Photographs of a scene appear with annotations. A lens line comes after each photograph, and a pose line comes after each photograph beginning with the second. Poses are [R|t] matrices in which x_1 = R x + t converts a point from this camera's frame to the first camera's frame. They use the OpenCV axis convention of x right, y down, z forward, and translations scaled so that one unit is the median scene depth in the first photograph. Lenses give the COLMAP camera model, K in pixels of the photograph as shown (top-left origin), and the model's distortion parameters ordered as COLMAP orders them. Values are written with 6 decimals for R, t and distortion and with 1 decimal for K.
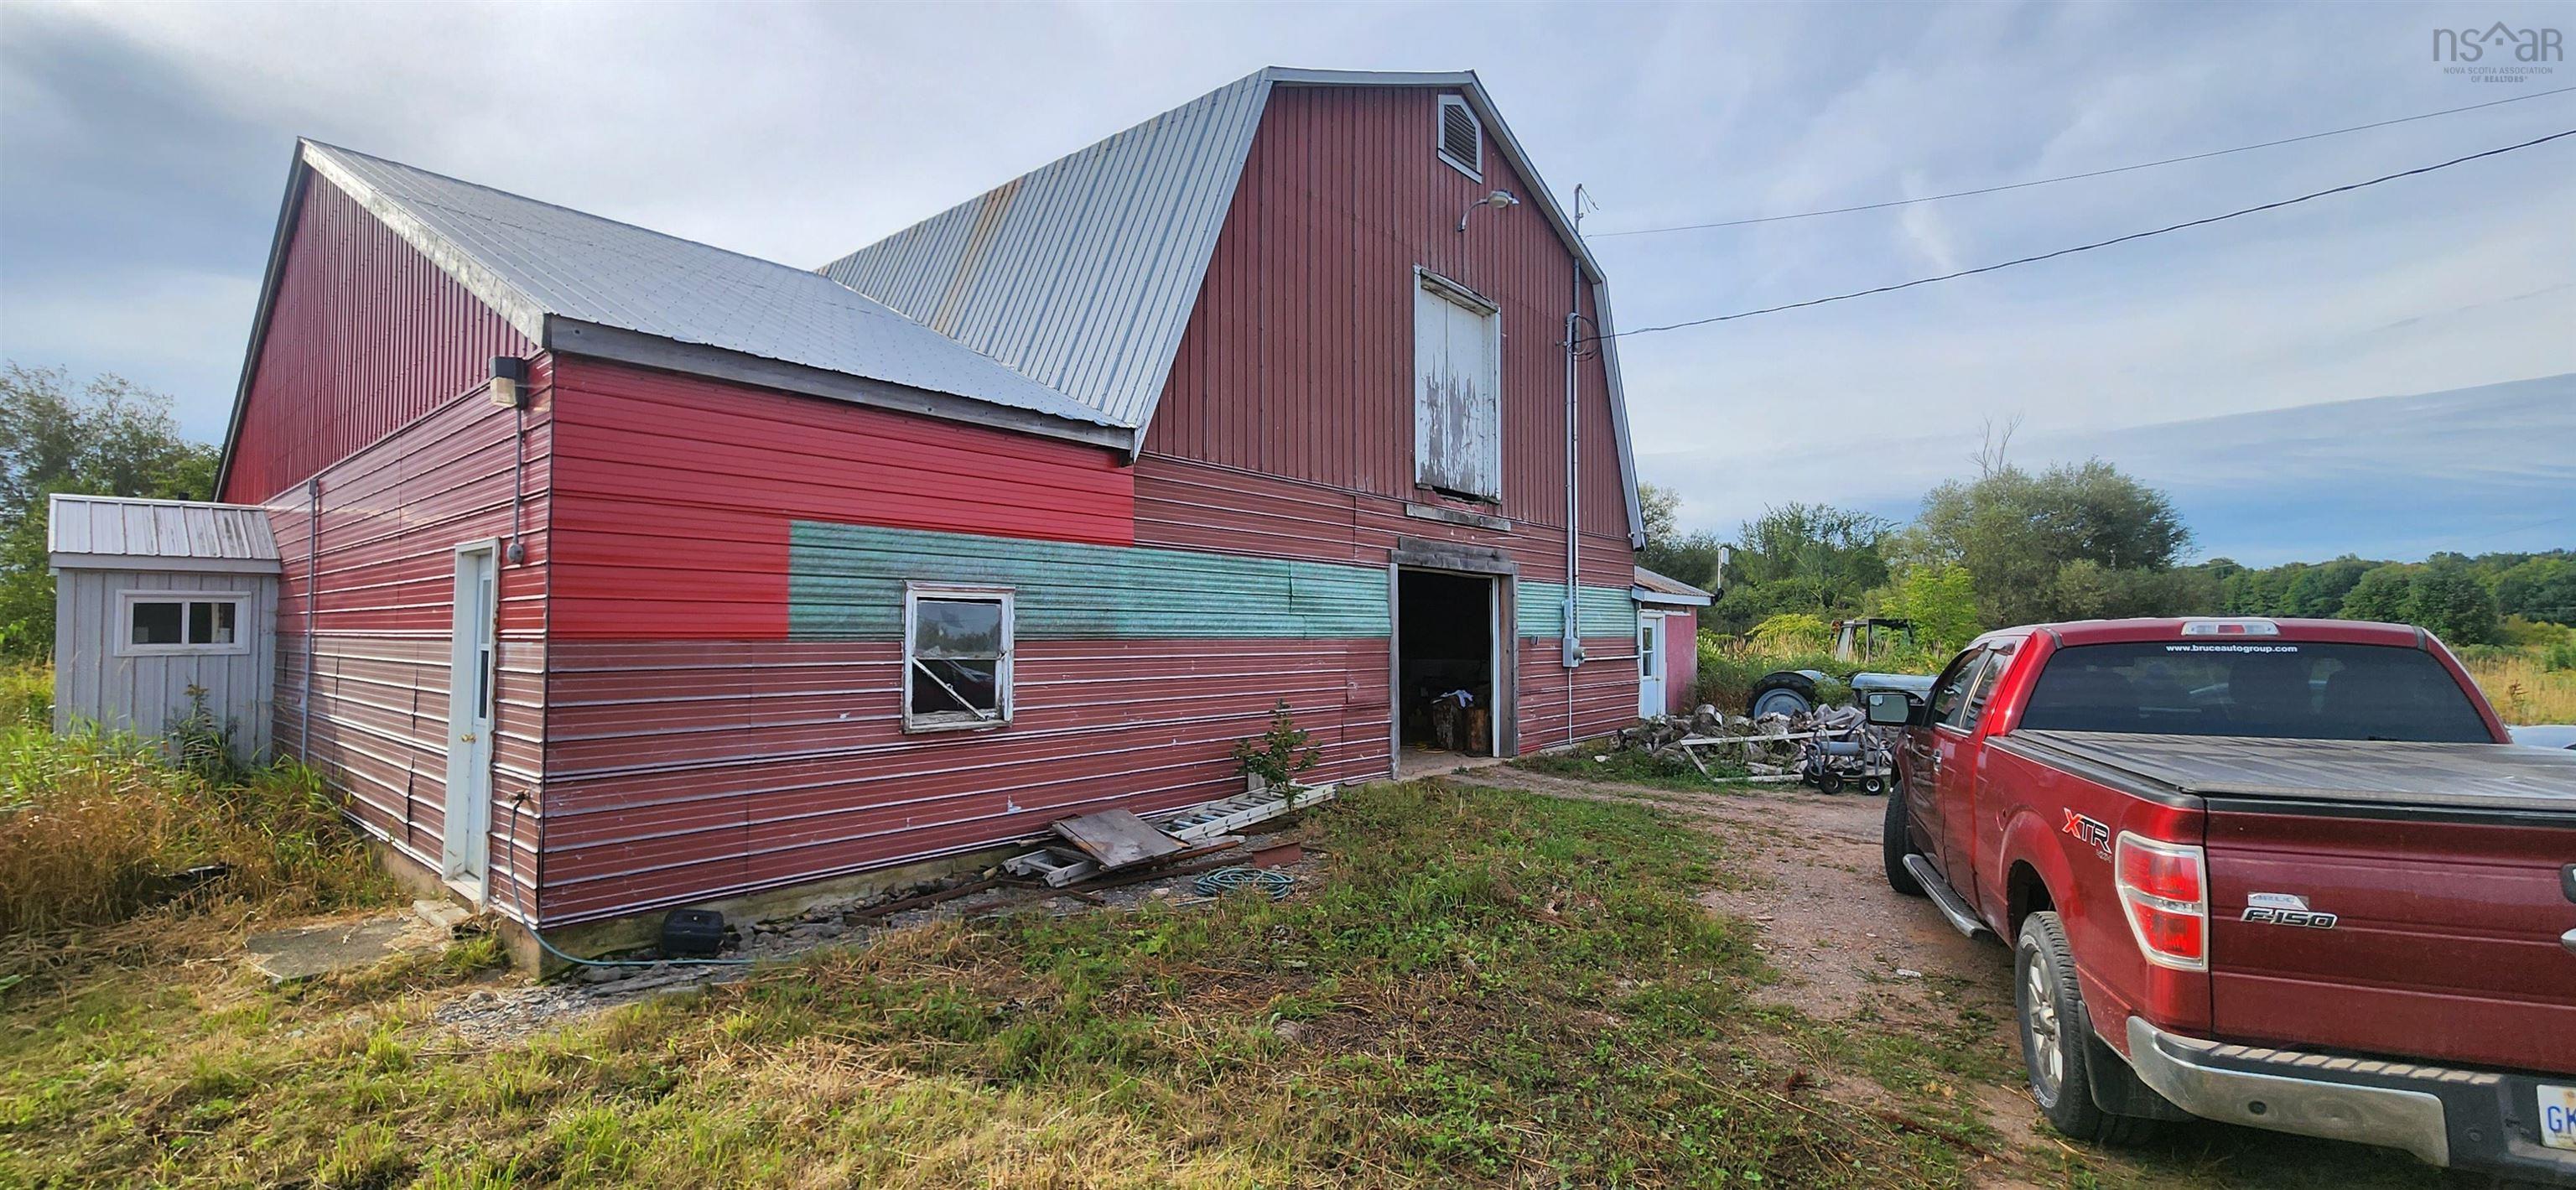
lens RADIAL K [[1046.2, 0, 1288.0], [0, 1046.2, 595.0], [0, 0, 1]] dist [-0.000272, 0.000093]
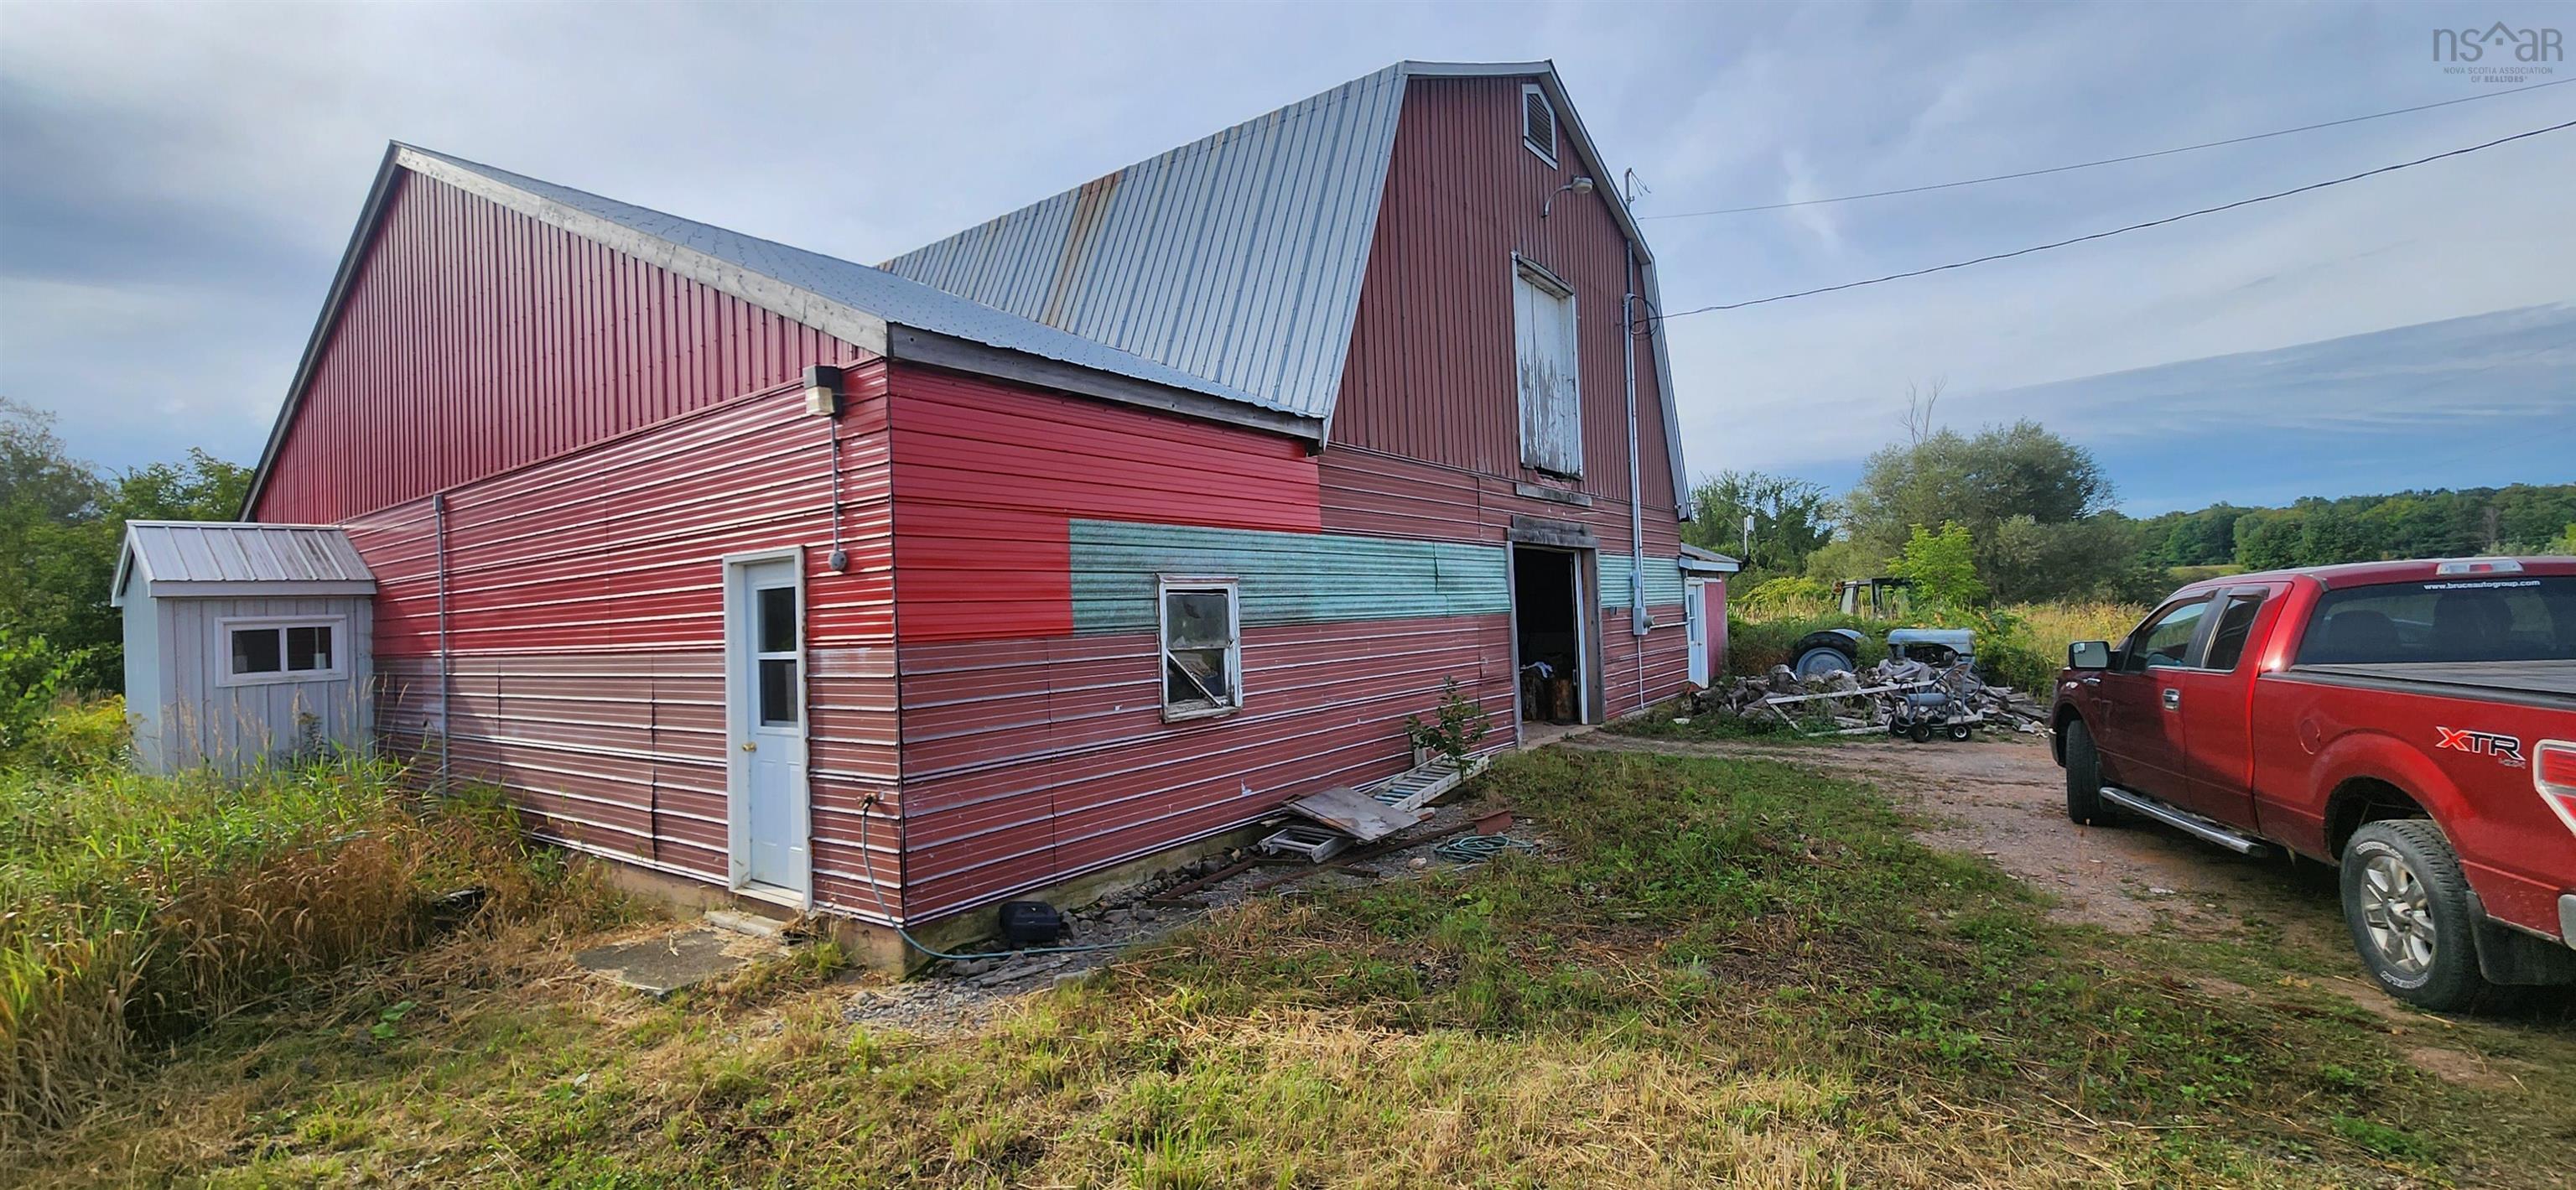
lens RADIAL K [[1047.9, 0, 1291.8], [0, 1047.9, 591.6], [0, 0, 1]] dist [-0.000538, -0.000258]
pose [[0.996930, -0.040270, 0.067141, -0.250649], [0.039417, 0.999125, 0.013991, -0.004557], [-0.067646, -0.011301, 0.997645, -0.026506]]
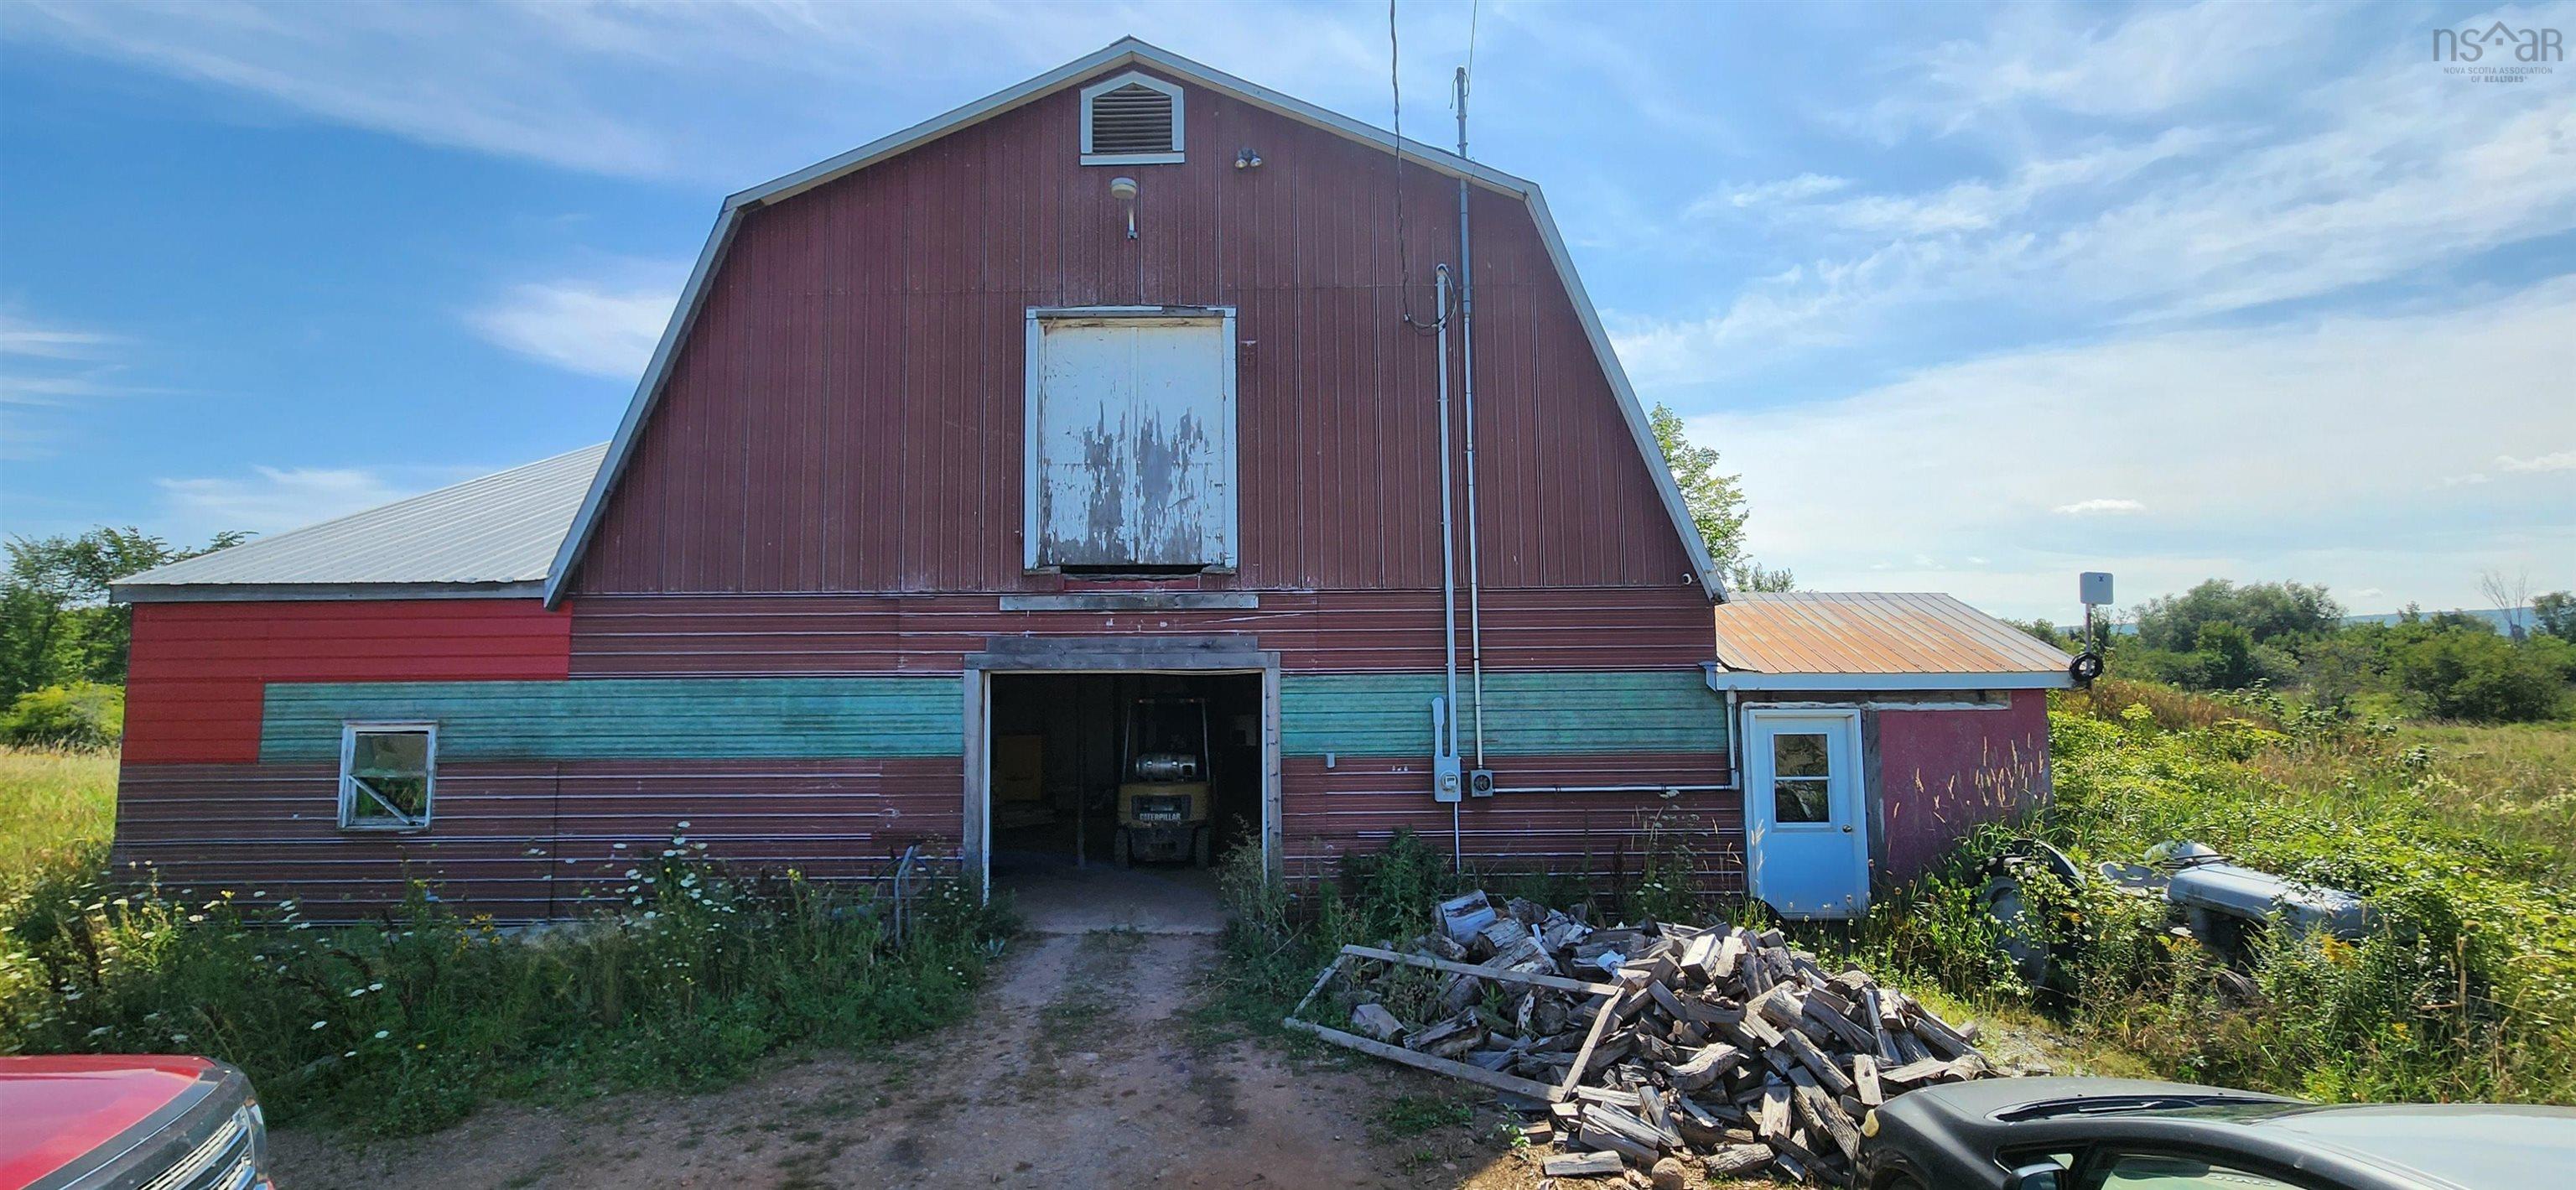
lens RADIAL K [[1047.9, 0, 1291.8], [0, 1047.9, 591.6], [0, 0, 1]] dist [-0.000538, -0.000258]
pose [[0.637229, -0.071016, -0.767396, 1.249485], [0.036383, 0.997407, -0.062090, -0.042521], [0.769815, 0.011646, 0.638161, 0.888806]]
